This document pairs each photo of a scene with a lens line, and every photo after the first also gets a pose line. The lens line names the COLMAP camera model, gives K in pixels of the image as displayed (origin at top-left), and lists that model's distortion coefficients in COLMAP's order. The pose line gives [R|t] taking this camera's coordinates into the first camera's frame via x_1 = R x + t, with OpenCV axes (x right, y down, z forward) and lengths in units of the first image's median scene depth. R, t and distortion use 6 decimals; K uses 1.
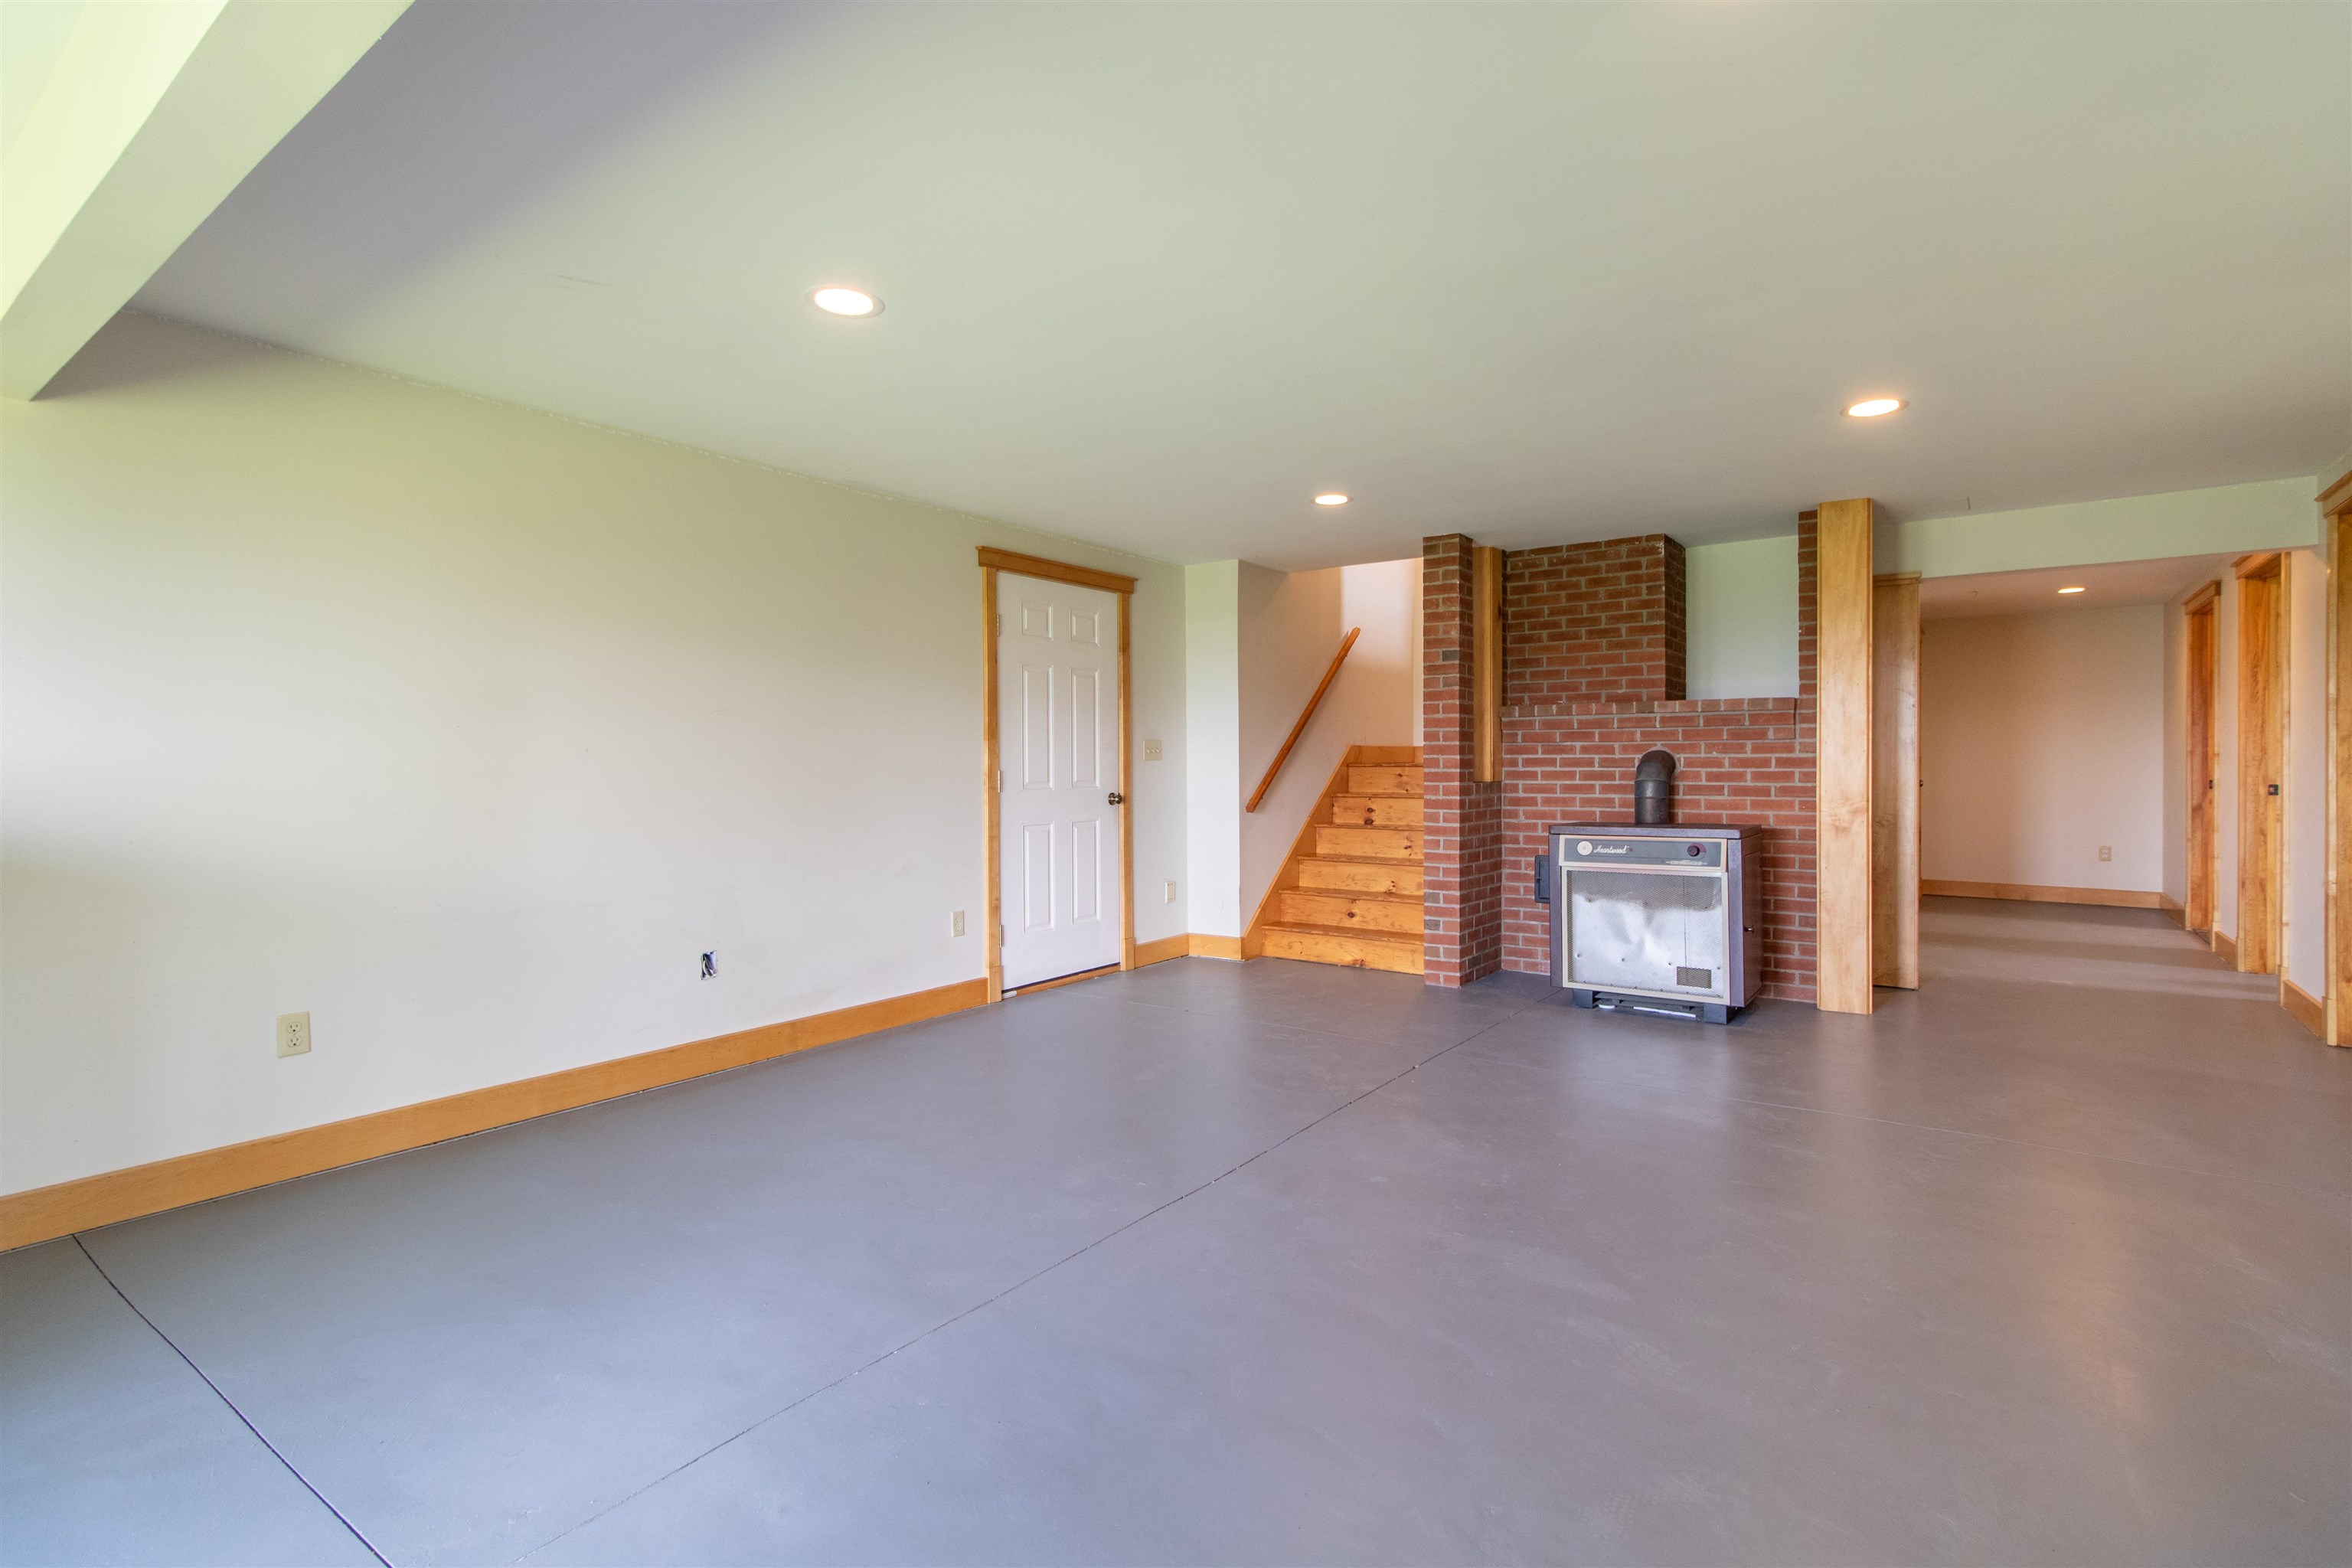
lens RADIAL K [[1109.0, 0, 1181.7], [0, 1109.0, 778.1], [0, 0, 1]] dist [0.002587, 0.000006]
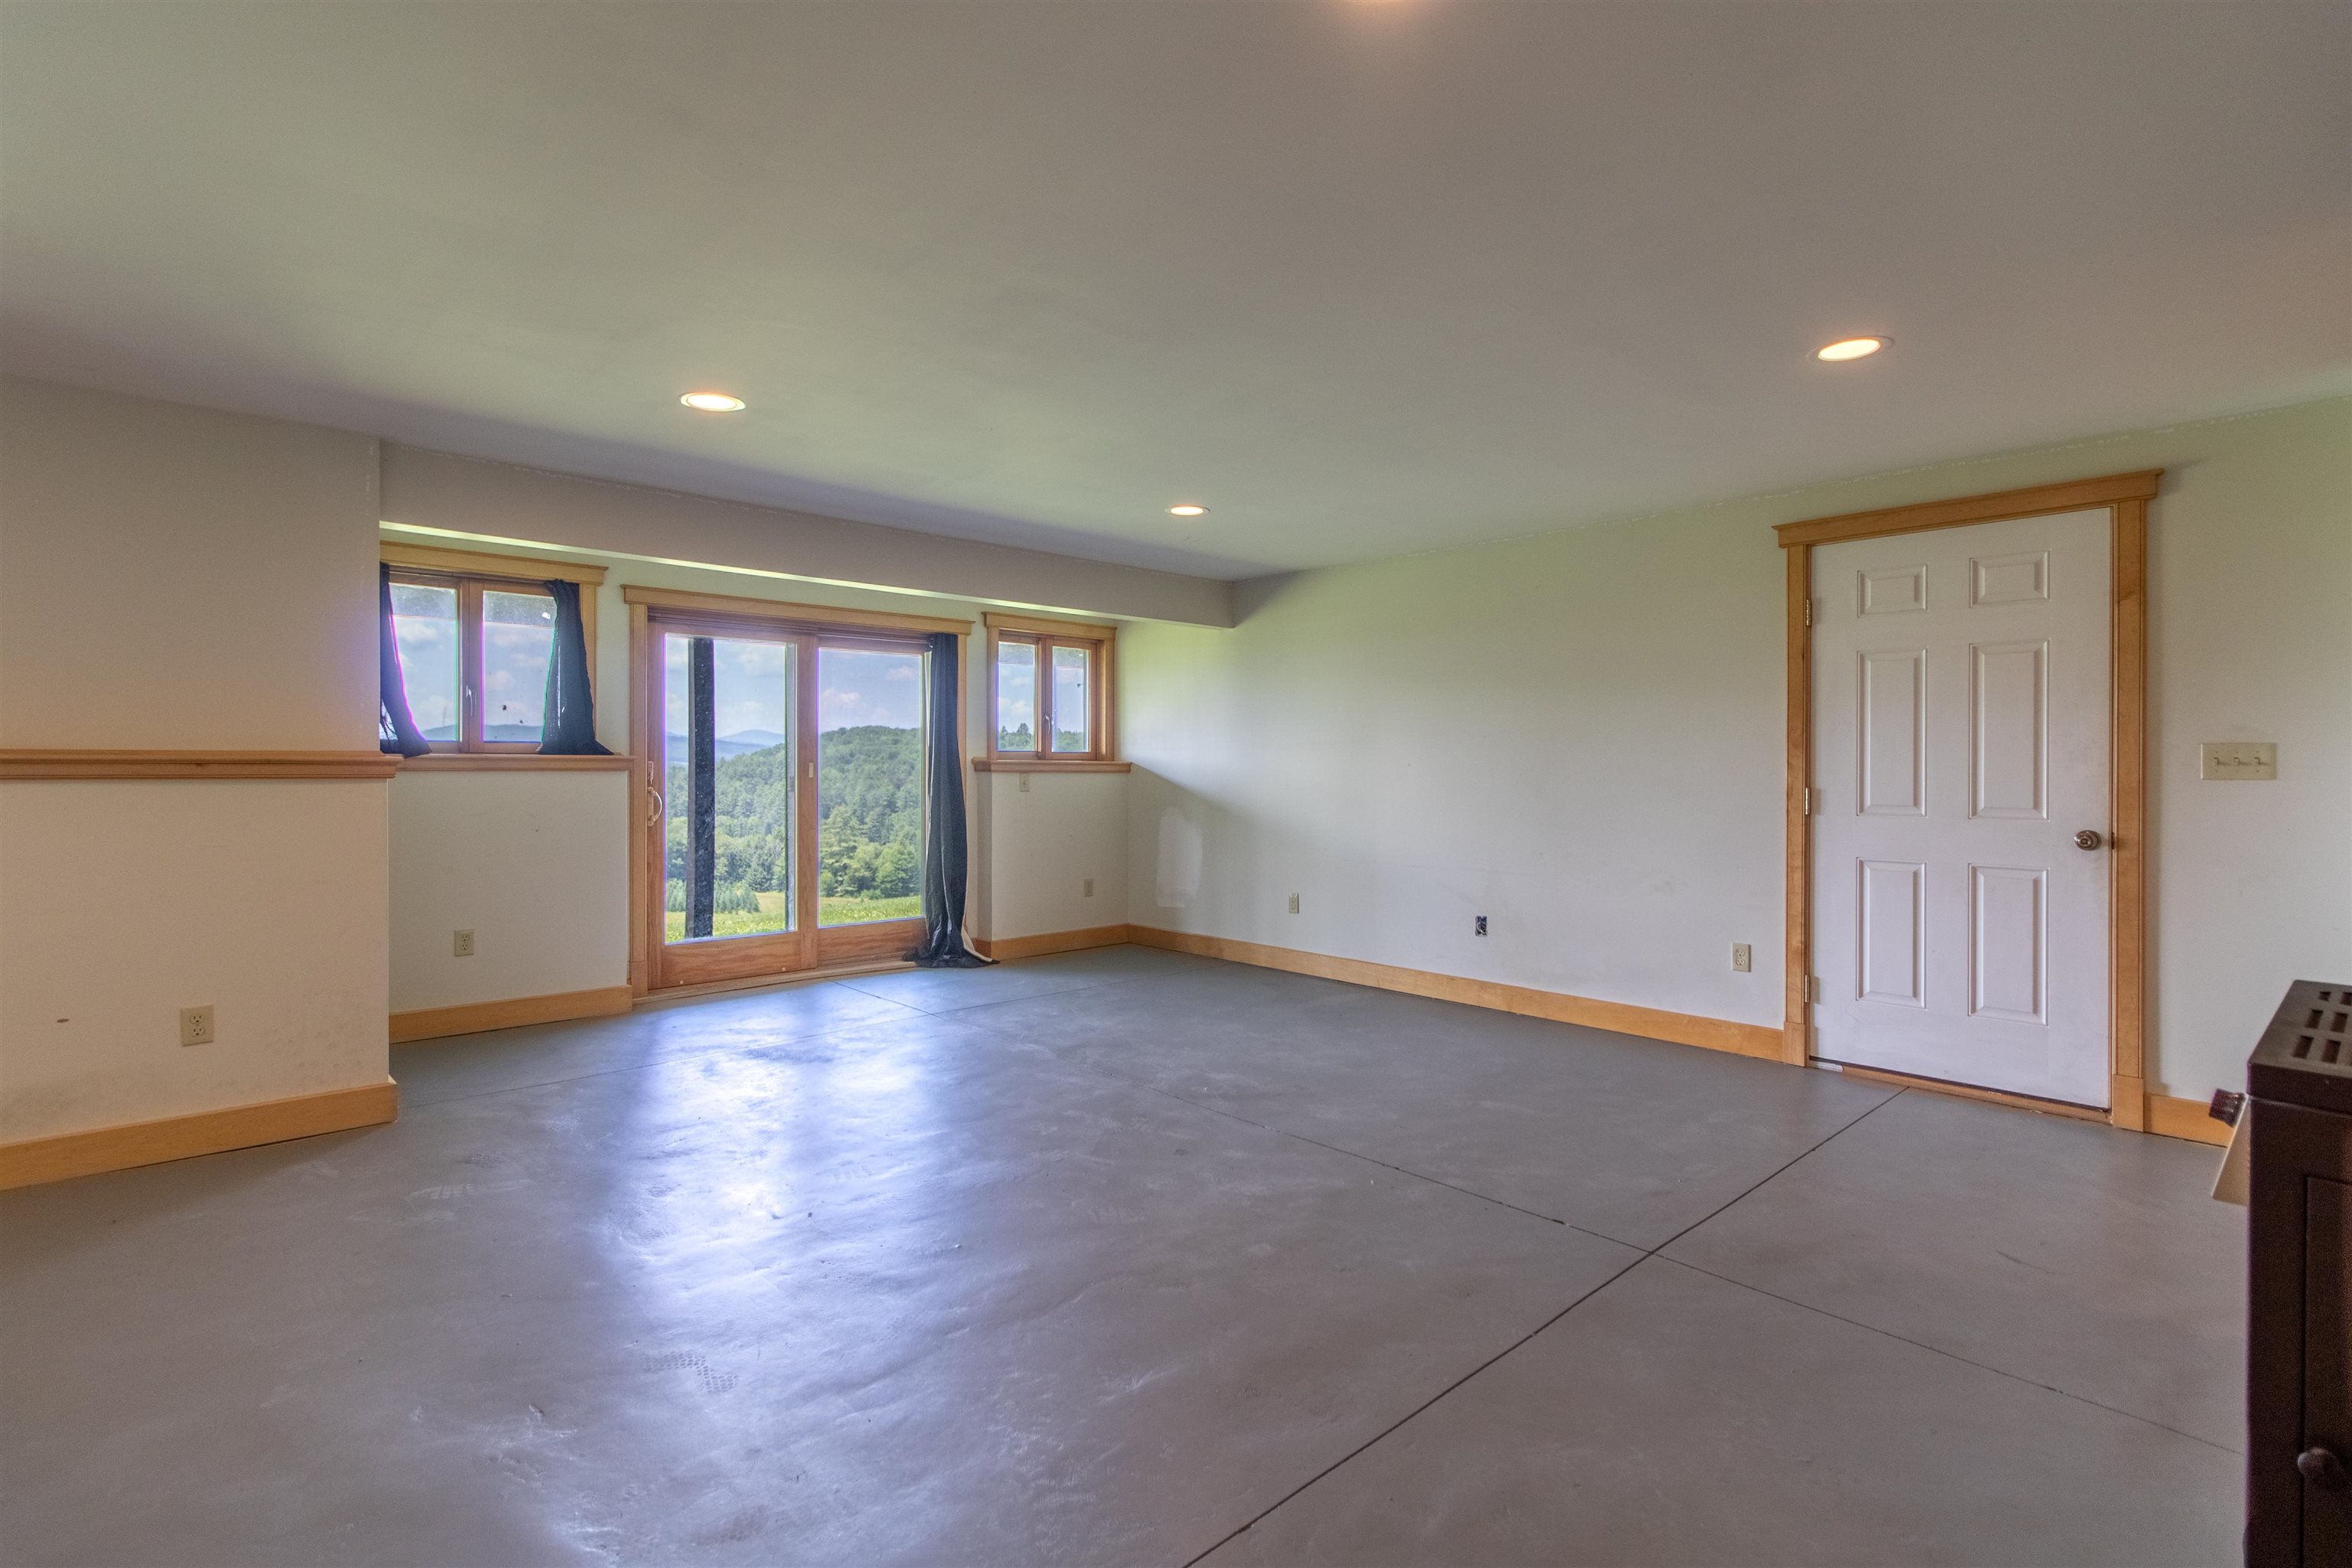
lens RADIAL K [[1109.0, 0, 1179.1], [0, 1109.0, 767.9], [0, 0, 1]] dist [0.002587, 0.000006]
pose [[-0.201425, 0.007680, -0.979474, 0.693612], [-0.014854, 0.999830, 0.010894, -0.022552], [0.979391, 0.016743, -0.201276, 0.660354]]
